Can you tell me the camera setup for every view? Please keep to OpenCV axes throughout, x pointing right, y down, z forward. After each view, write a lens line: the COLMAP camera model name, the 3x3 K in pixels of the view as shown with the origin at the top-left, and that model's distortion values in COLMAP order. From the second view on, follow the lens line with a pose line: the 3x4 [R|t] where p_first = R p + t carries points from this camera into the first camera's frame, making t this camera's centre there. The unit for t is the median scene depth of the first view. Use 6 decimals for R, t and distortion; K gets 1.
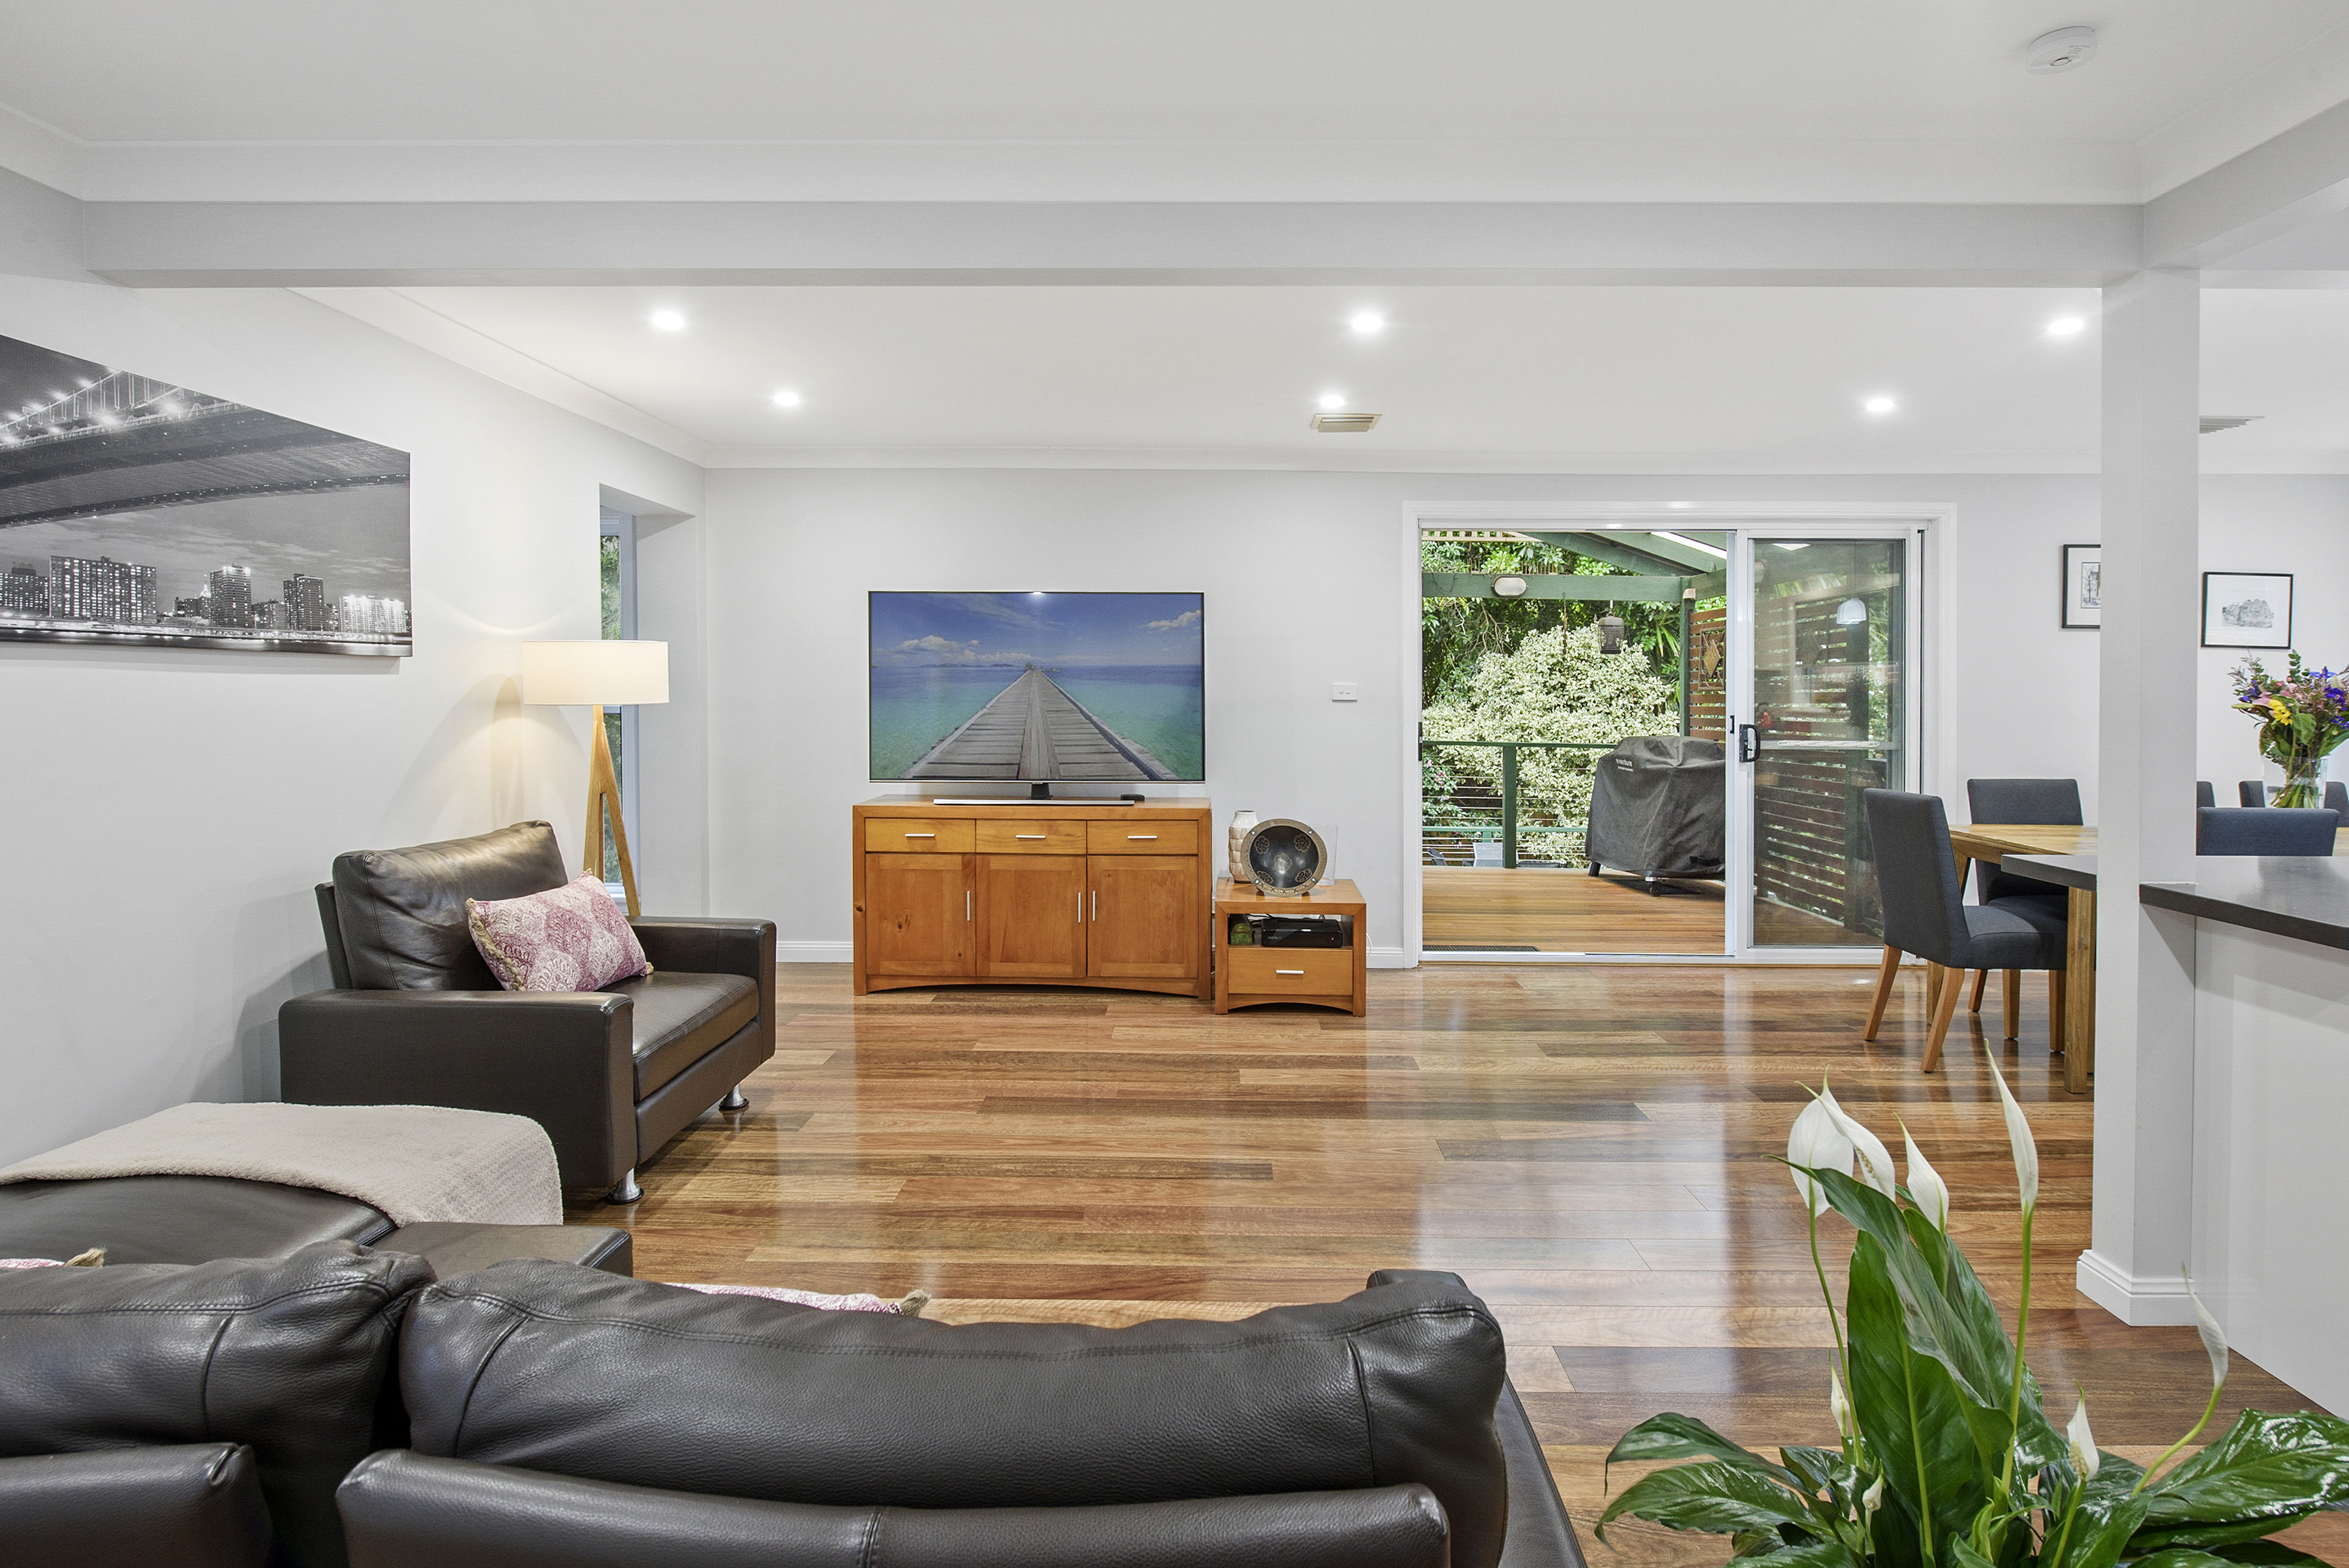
lens RADIAL K [[1183.8, 0, 1216.7], [0, 1183.8, 700.5], [0, 0, 1]] dist [0.003671, 0.000626]
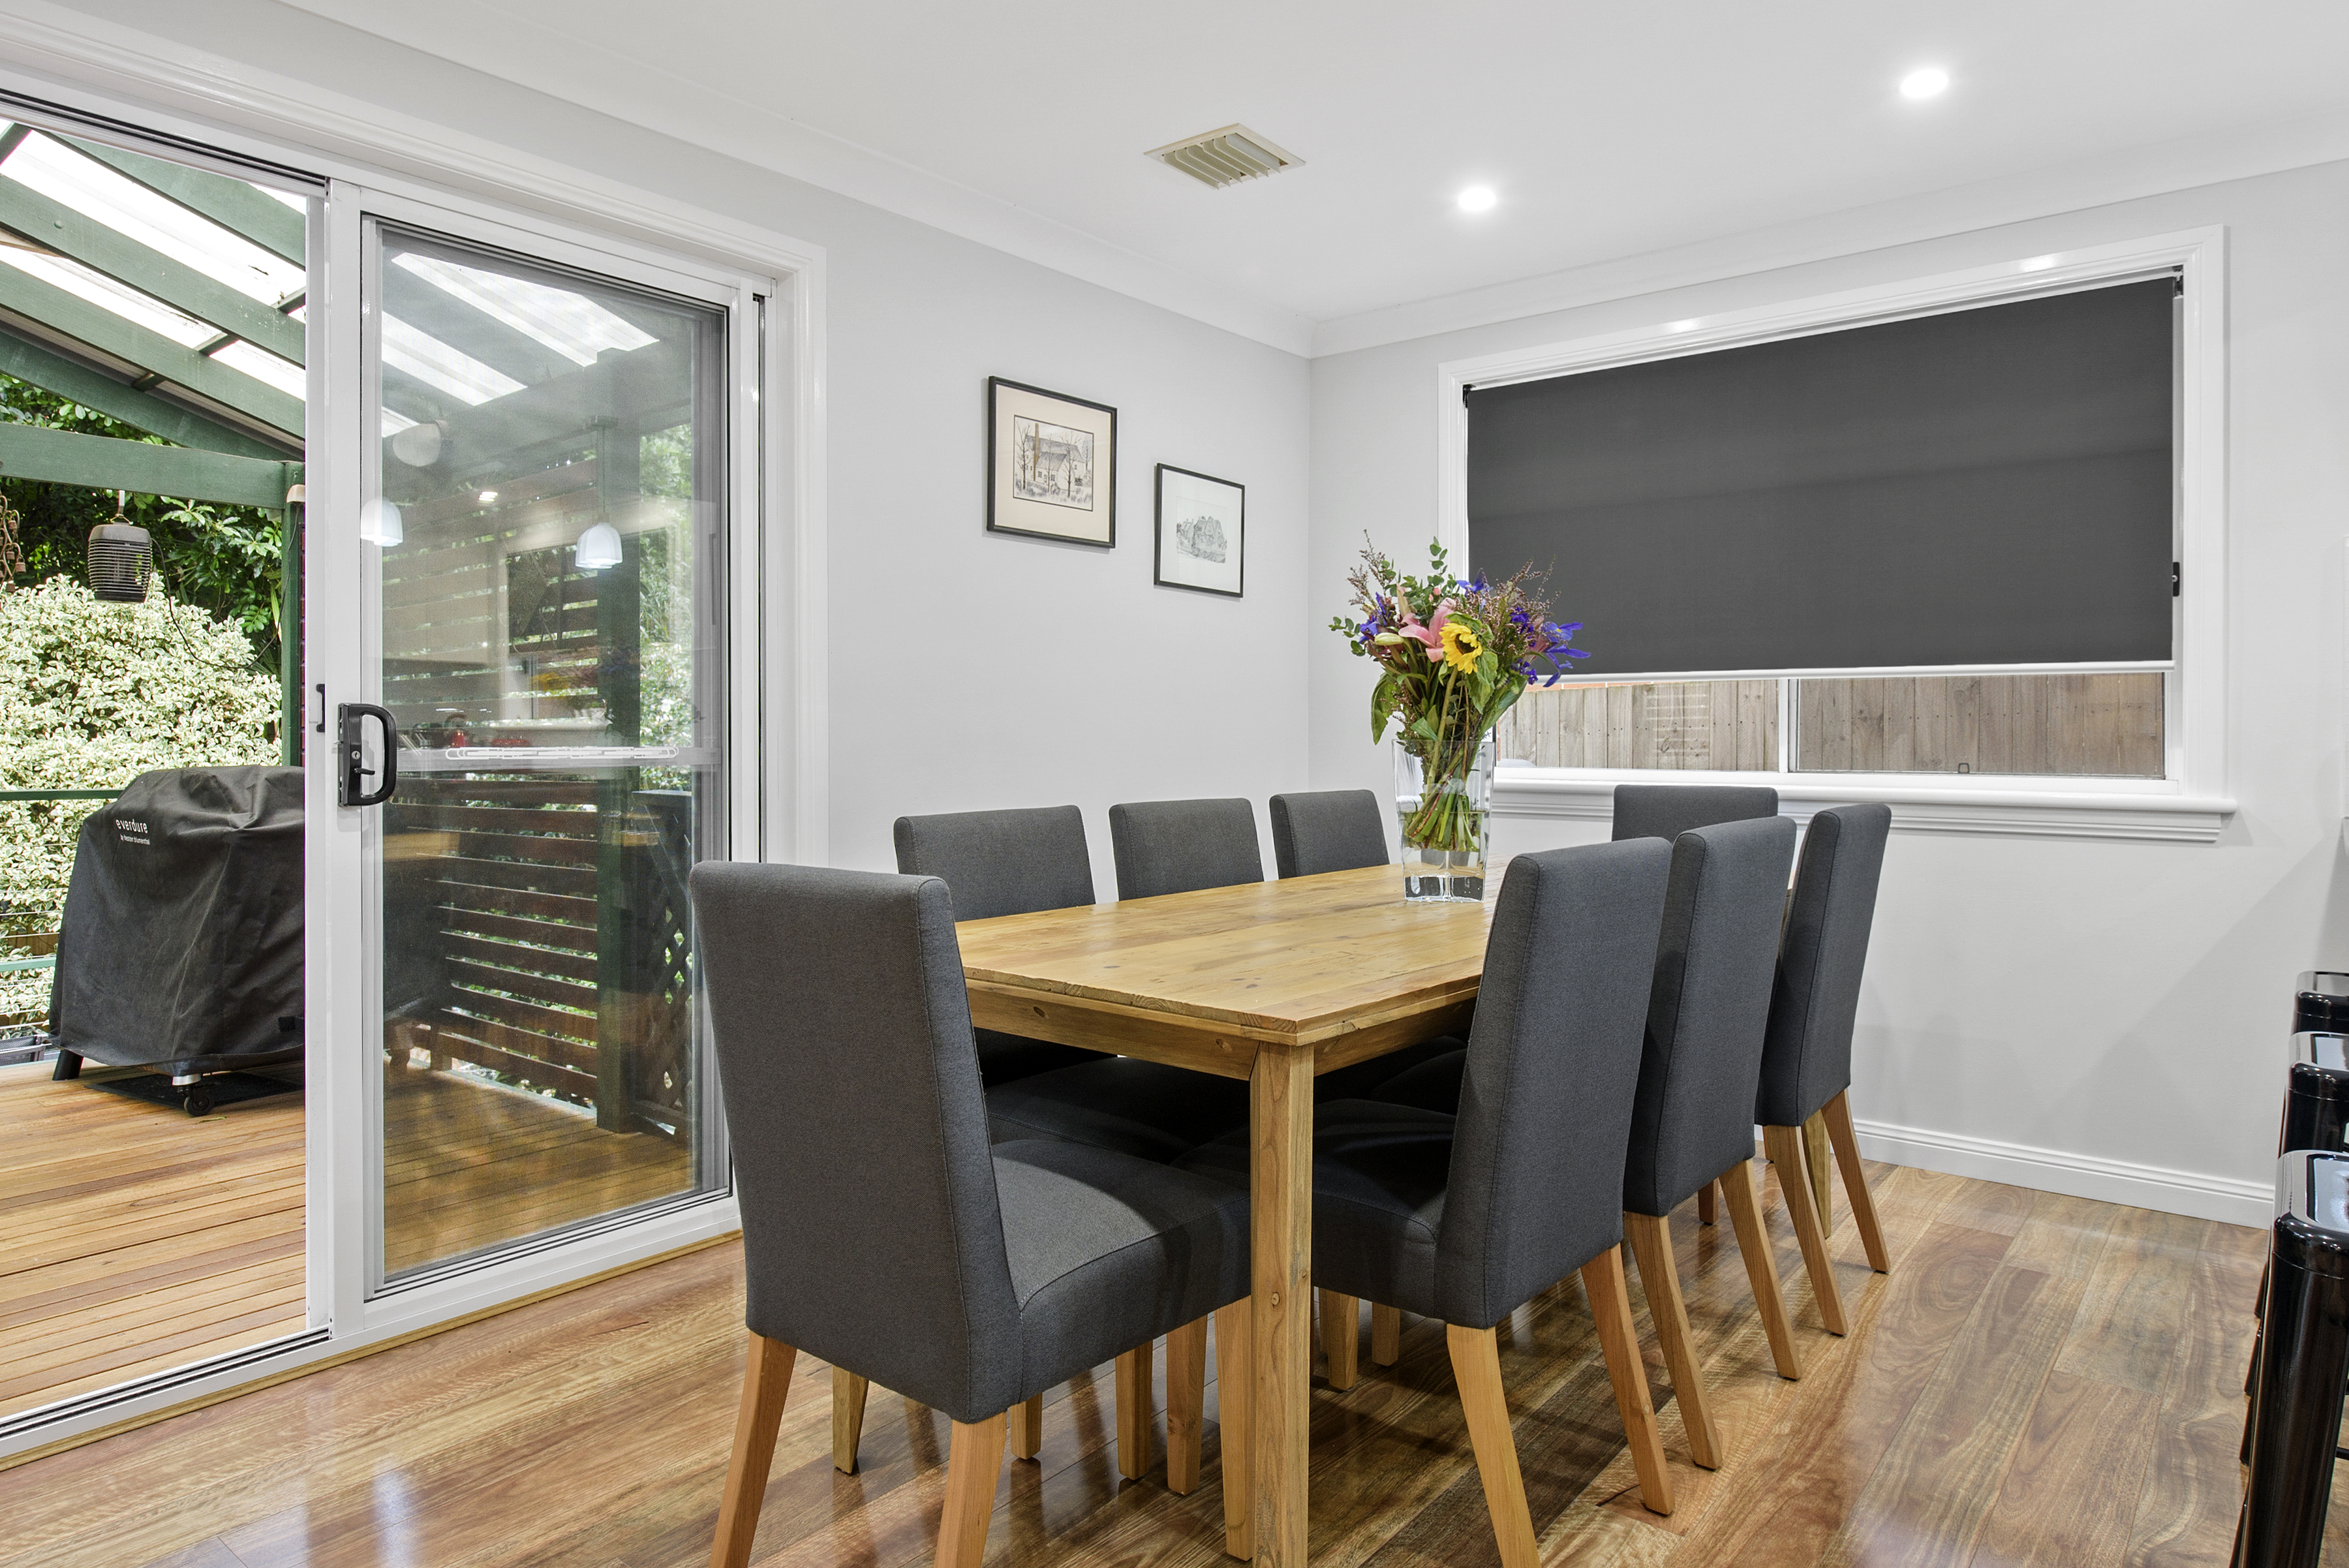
lens RADIAL K [[1392.5, 0, 1208.8], [0, 1392.5, 727.6], [0, 0, 1]] dist [0.002246, 0.000177]
pose [[0.610724, -0.003193, 0.791837, 0.188003], [0.010615, 0.999935, -0.004154, 0.022757], [-0.791772, 0.010942, 0.610719, 0.371263]]
